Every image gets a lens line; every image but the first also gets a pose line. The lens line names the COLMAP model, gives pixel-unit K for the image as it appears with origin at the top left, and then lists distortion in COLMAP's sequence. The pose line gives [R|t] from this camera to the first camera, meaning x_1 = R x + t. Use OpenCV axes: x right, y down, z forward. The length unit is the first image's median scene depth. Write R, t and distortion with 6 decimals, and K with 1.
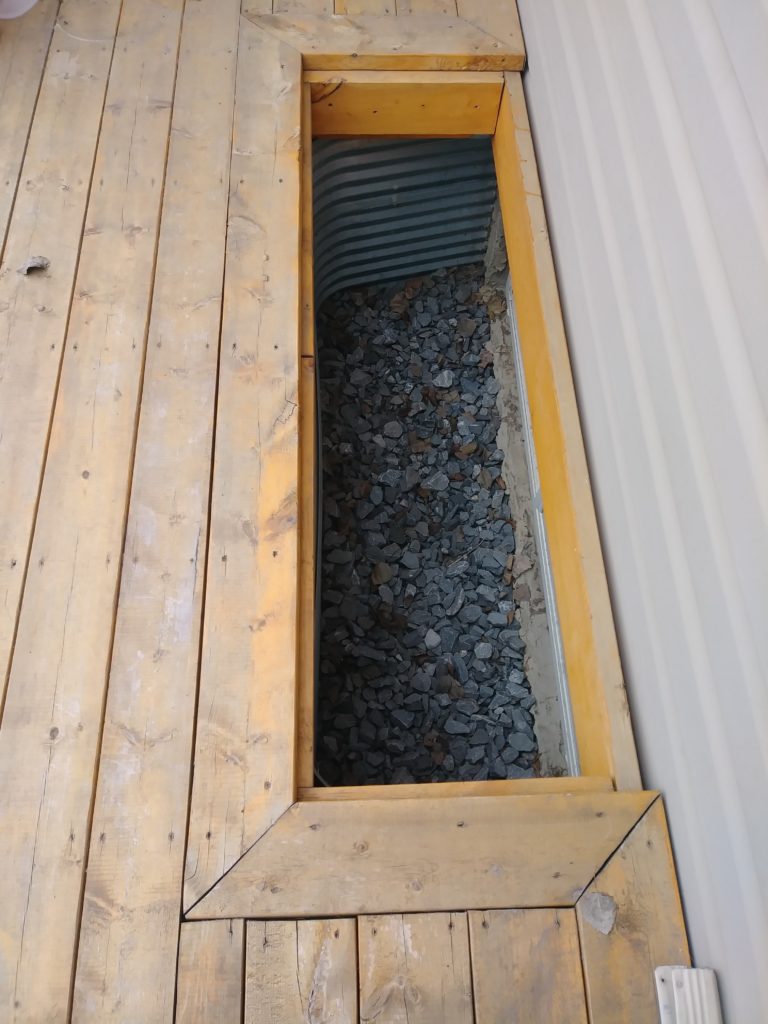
lens RADIAL K [[822.1, 0, 384.0], [0, 822.1, 512.0], [0, 0, 1]] dist [0.043989, -0.094847]
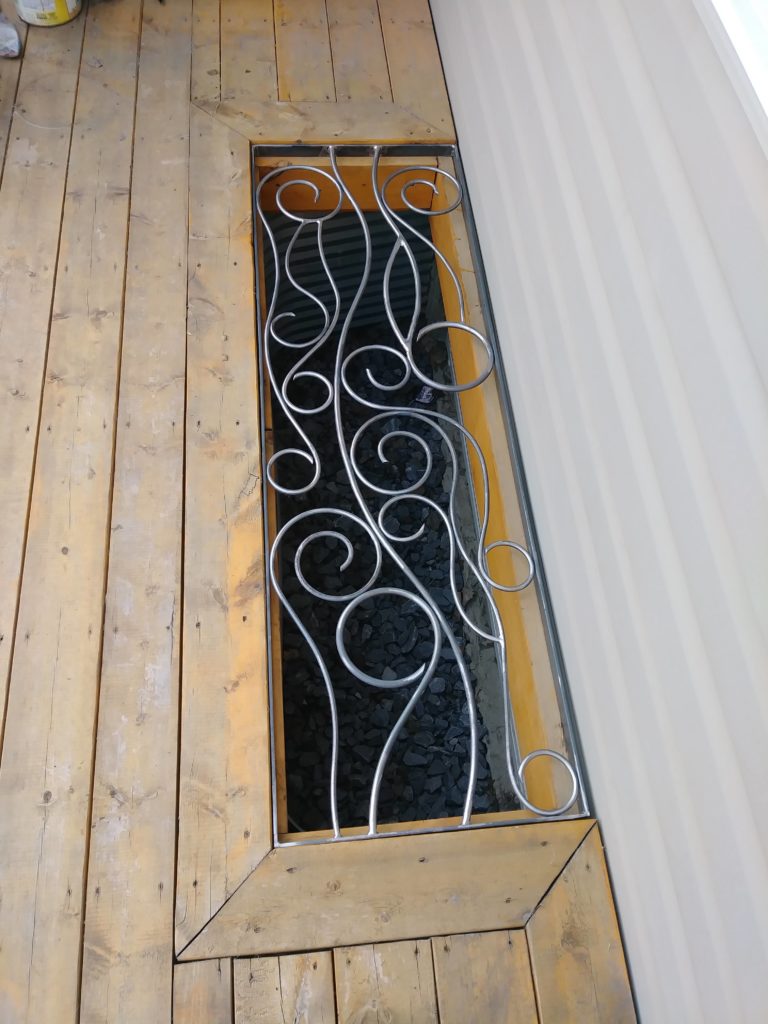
lens RADIAL K [[822.1, 0, 384.0], [0, 822.1, 512.0], [0, 0, 1]] dist [0.043989, -0.094847]
pose [[0.997580, -0.032979, 0.061208, -0.009770], [0.034195, 0.999236, -0.018932, -0.062377], [-0.060537, 0.020979, 0.997945, -0.105821]]
